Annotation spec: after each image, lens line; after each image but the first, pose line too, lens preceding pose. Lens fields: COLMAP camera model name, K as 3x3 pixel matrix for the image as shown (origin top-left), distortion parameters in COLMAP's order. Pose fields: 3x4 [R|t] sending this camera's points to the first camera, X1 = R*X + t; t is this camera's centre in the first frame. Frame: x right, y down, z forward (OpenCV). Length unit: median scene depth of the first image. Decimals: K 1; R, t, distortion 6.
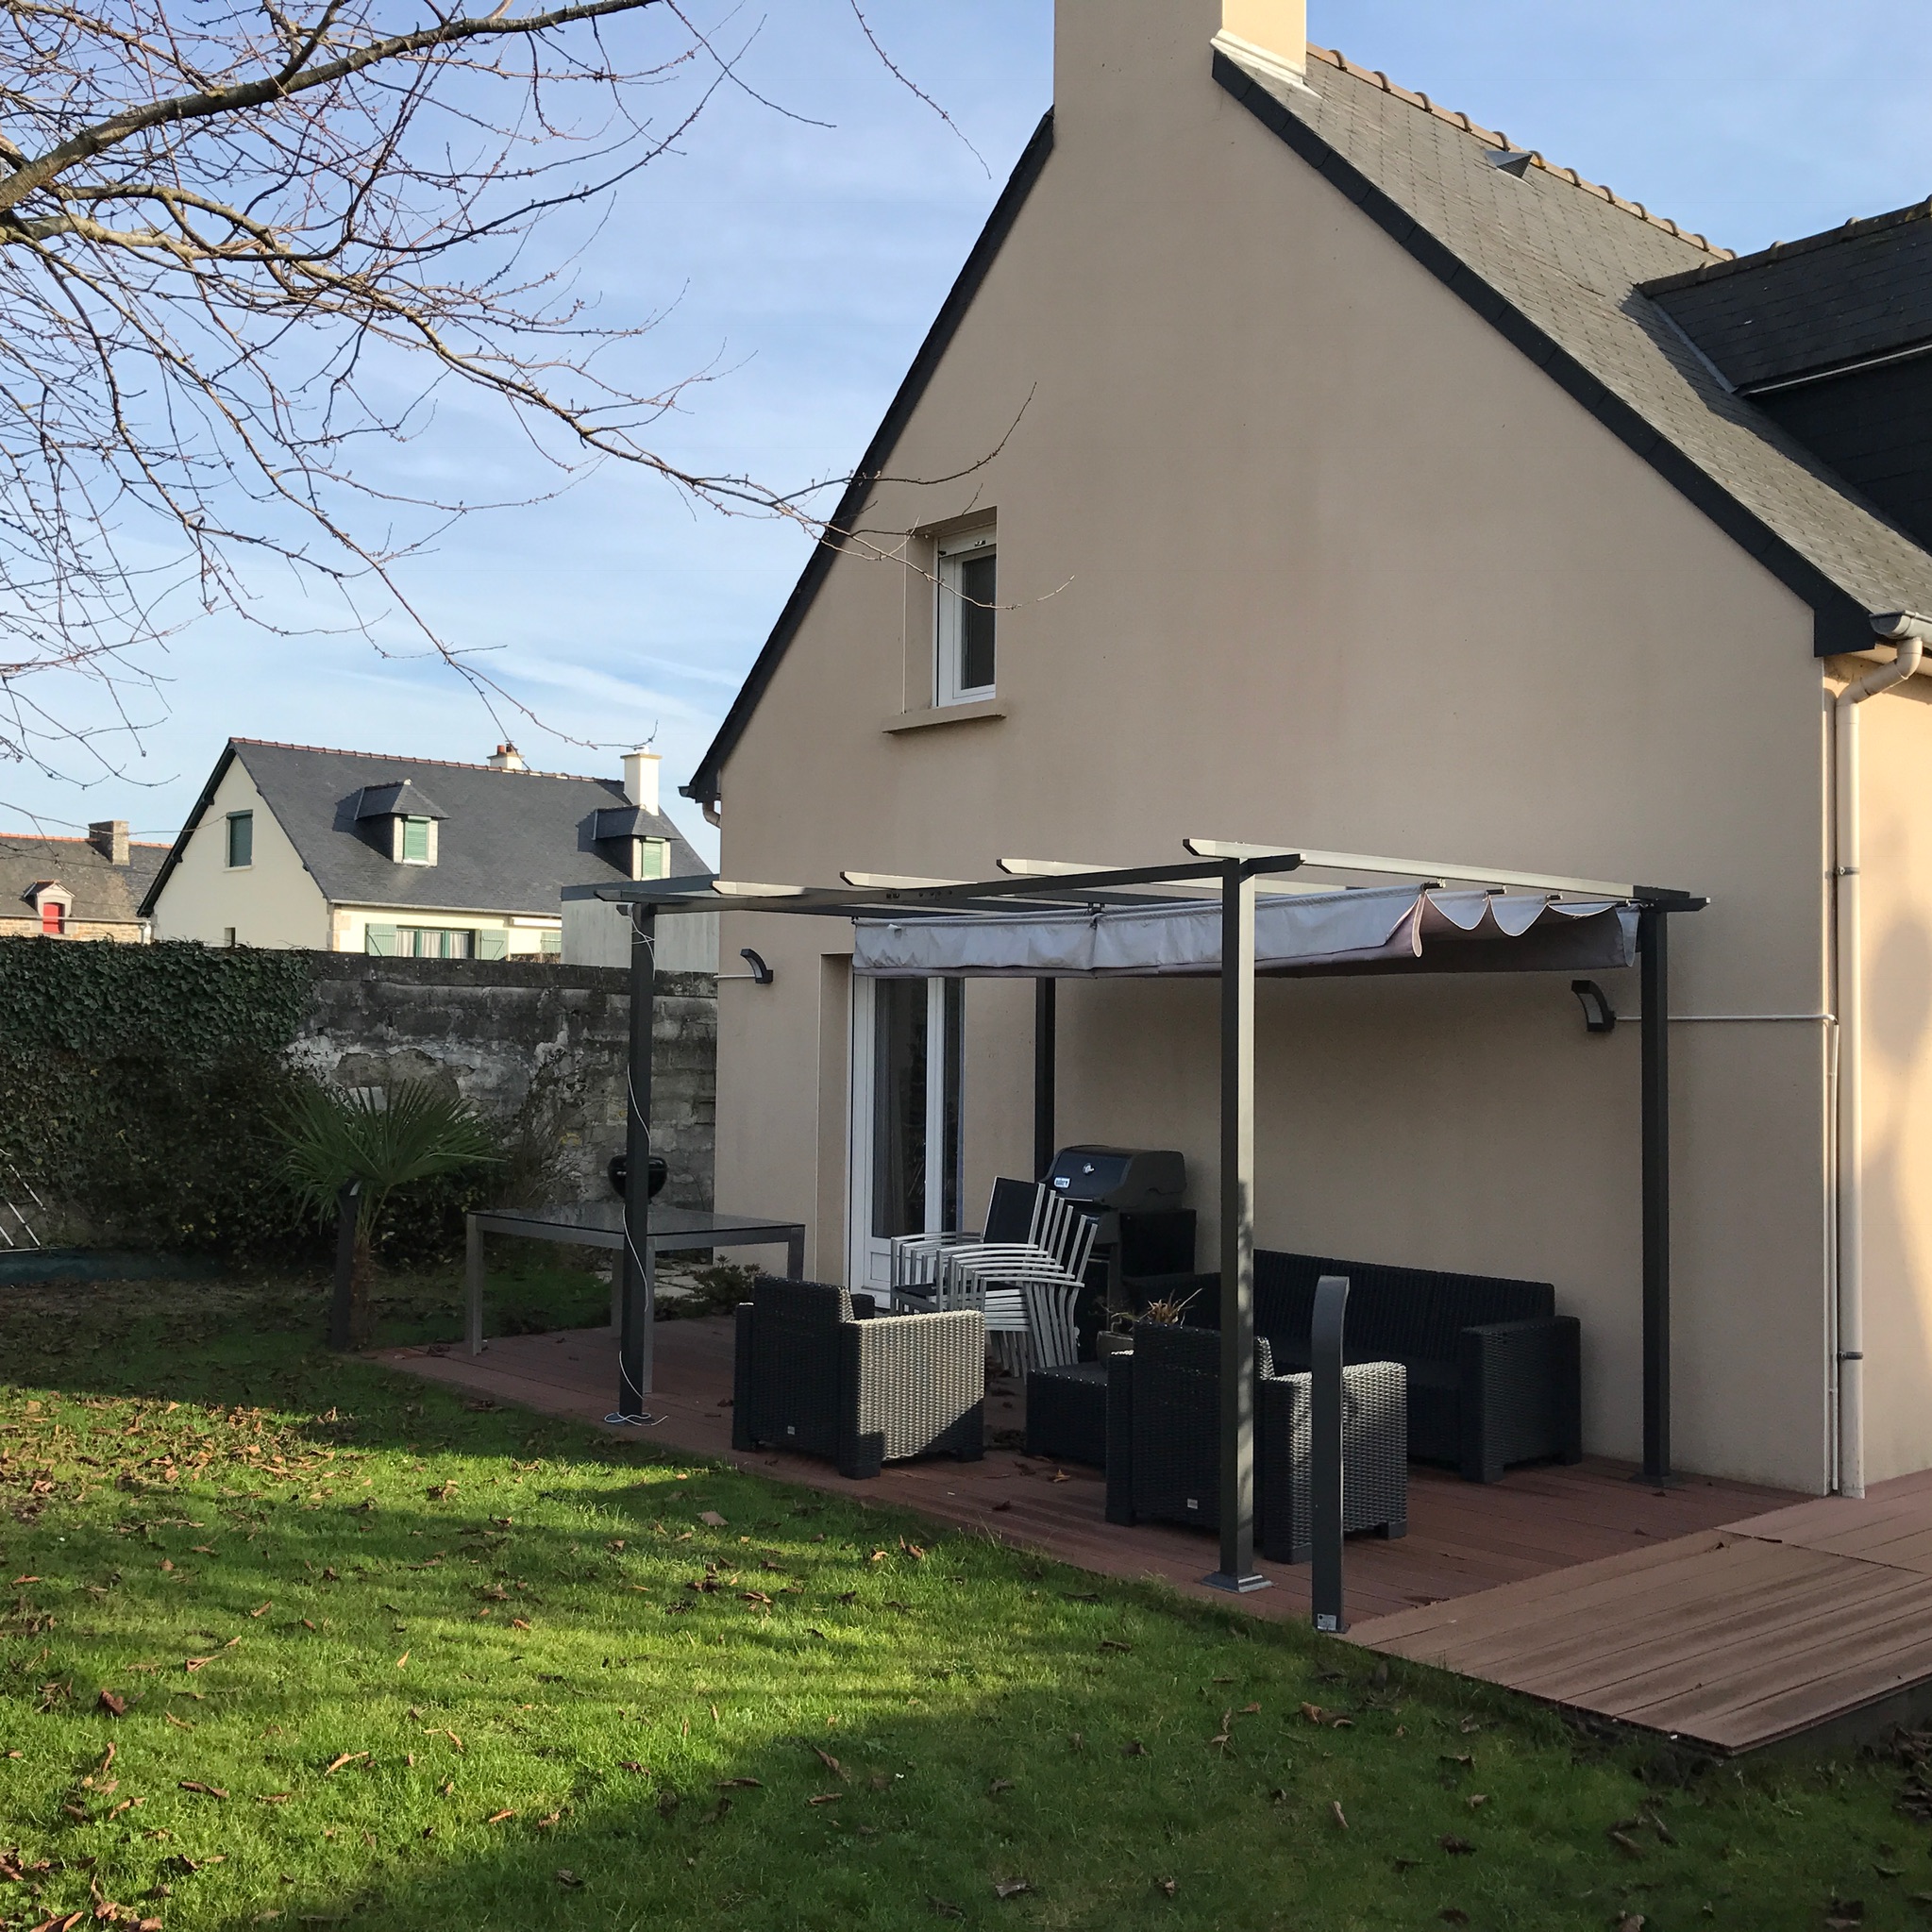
lens RADIAL K [[2136.1, 0, 966.0], [0, 2136.1, 966.0], [0, 0, 1]] dist [0.056689, 0.019261]
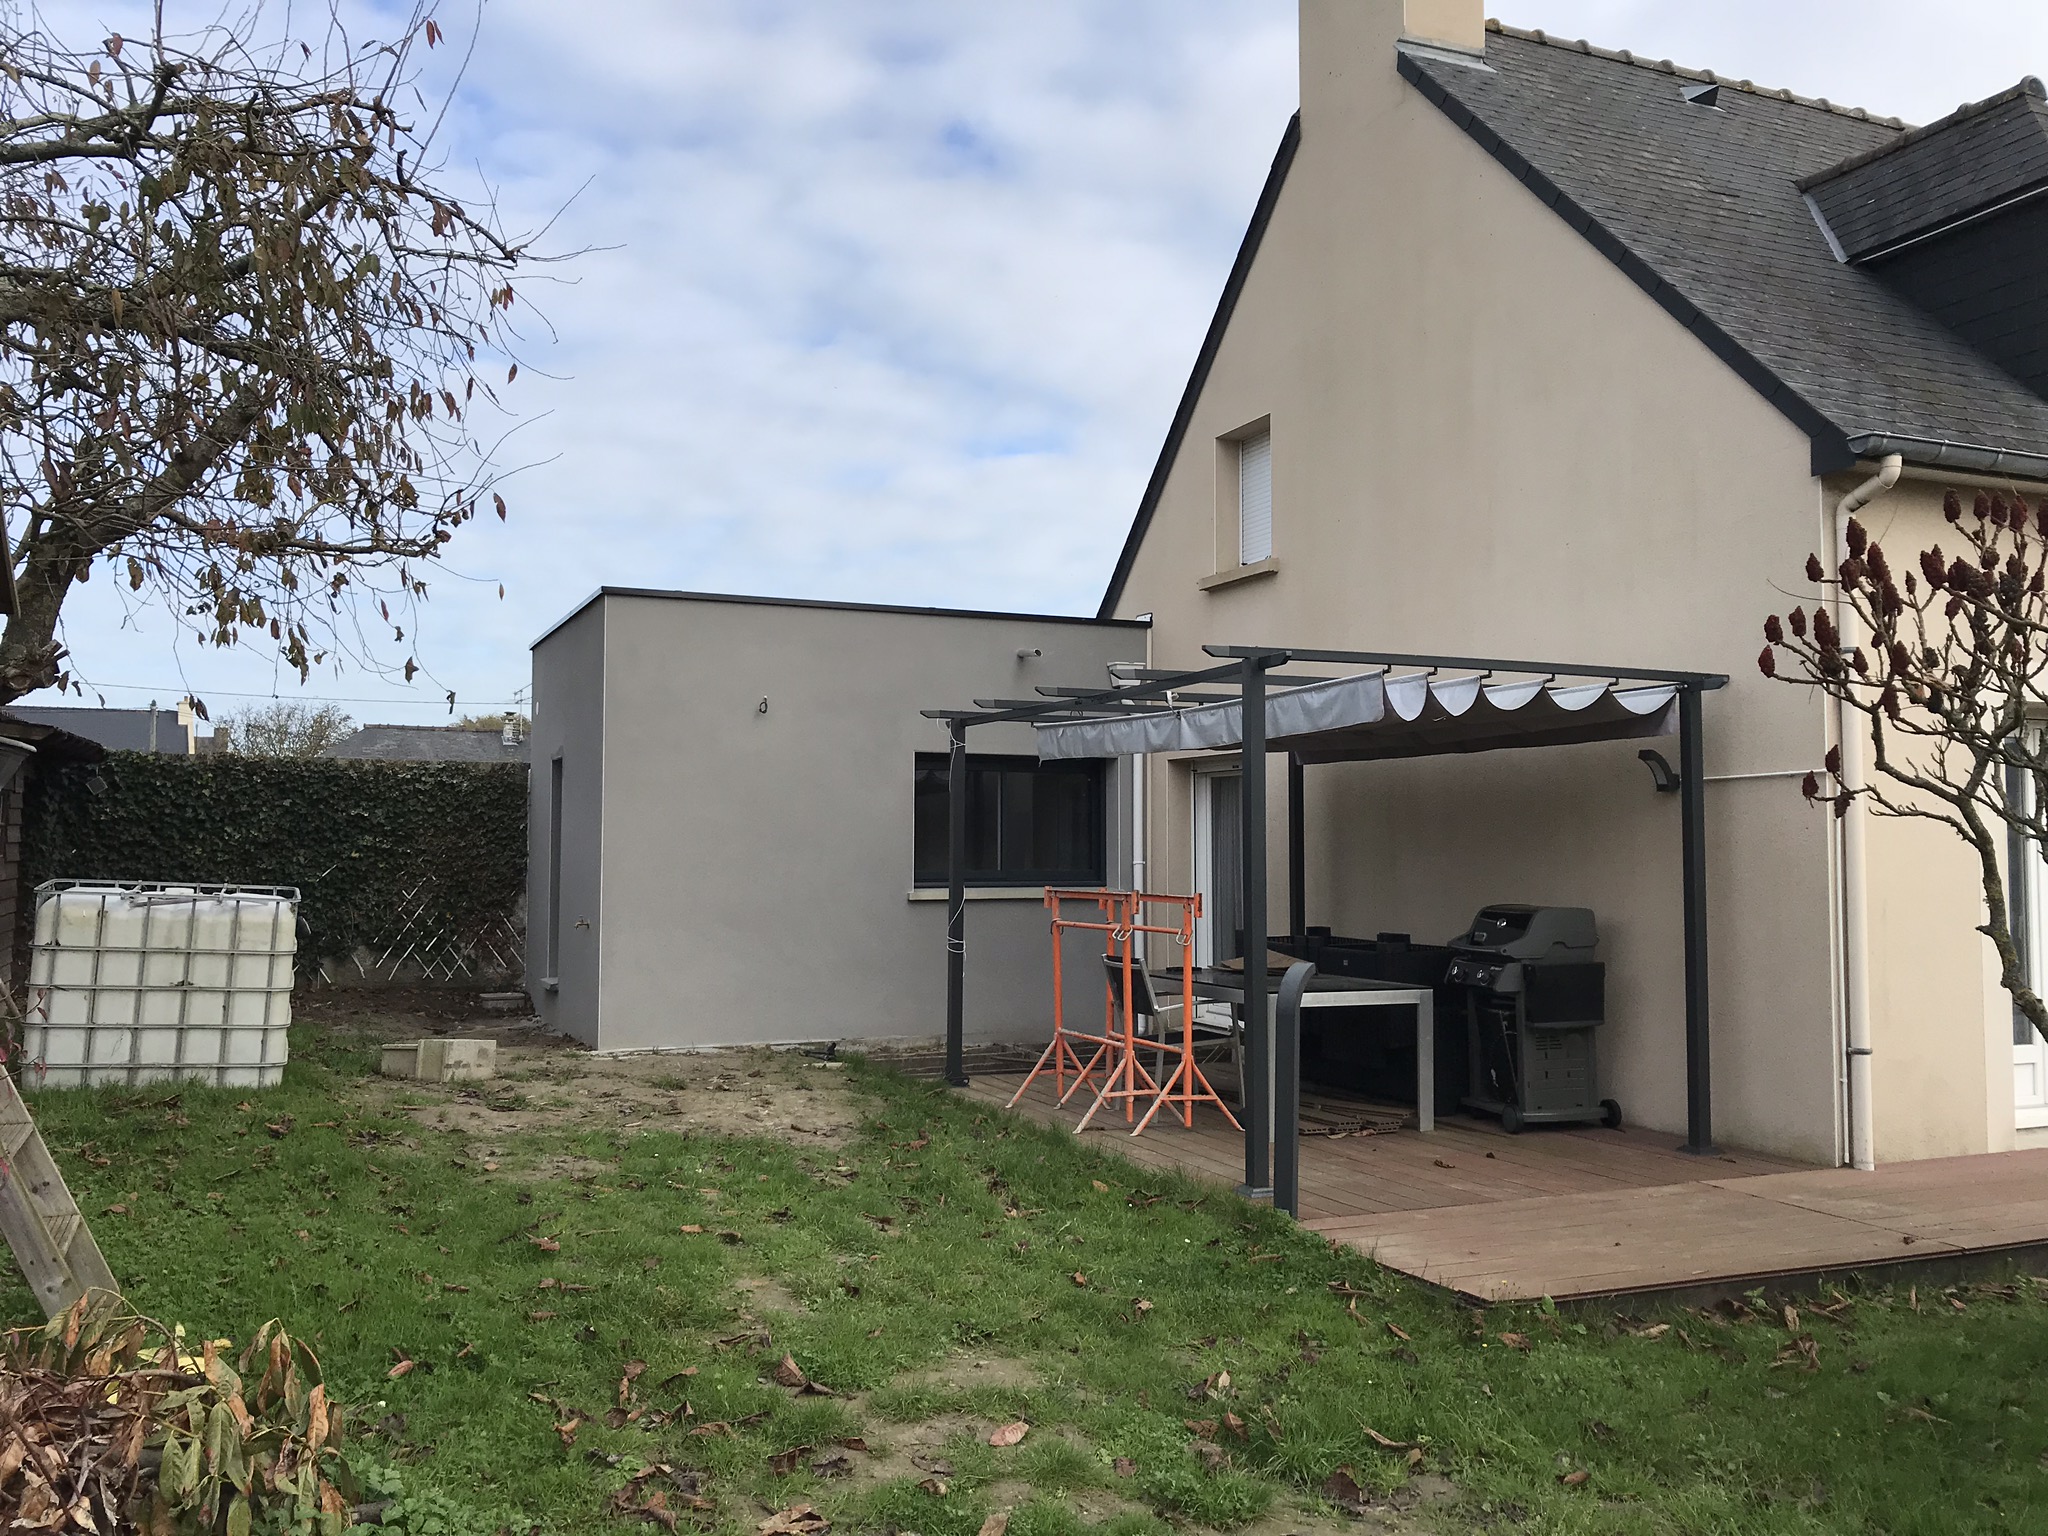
lens RADIAL K [[1673.2, 0, 1024.0], [0, 1673.2, 768.0], [0, 0, 1]] dist [0.040906, -0.004465]
pose [[0.947643, -0.027051, -0.318185, 0.253505], [0.023514, 0.999612, -0.014951, 0.022909], [0.318466, 0.006687, 0.947911, -0.045811]]
